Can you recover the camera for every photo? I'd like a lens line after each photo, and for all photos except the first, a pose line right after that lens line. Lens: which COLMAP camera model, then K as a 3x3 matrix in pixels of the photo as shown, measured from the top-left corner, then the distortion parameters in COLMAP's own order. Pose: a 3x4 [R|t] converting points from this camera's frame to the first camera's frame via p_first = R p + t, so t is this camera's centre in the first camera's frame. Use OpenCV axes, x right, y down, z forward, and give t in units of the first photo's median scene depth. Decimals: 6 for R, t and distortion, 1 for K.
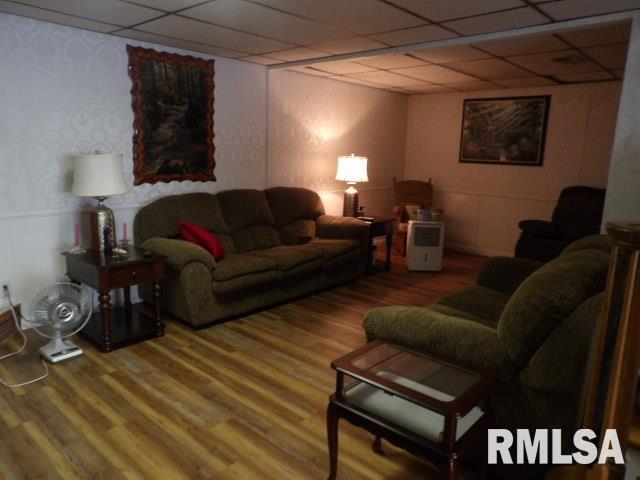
lens RADIAL K [[457.7, 0, 320.0], [0, 457.7, 240.0], [0, 0, 1]] dist [-0.035797, 0.049571]
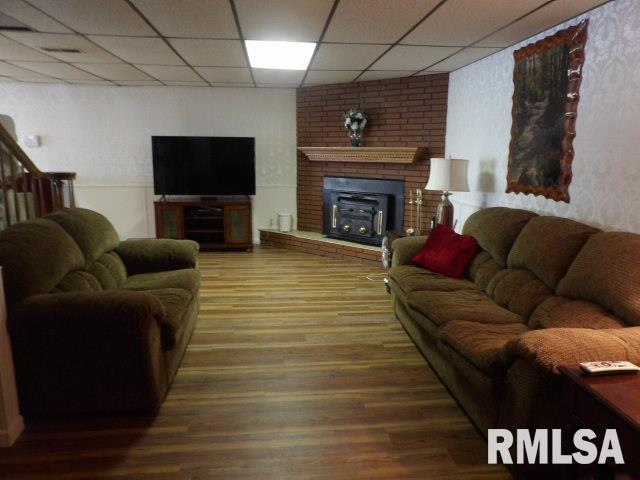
lens RADIAL K [[457.7, 0, 320.0], [0, 457.7, 240.0], [0, 0, 1]] dist [-0.035797, 0.049571]
pose [[-0.670163, 0.111566, -0.733781, 0.590244], [-0.167152, 0.940554, 0.295665, -0.245451], [0.723147, 0.320797, -0.611676, 1.333941]]
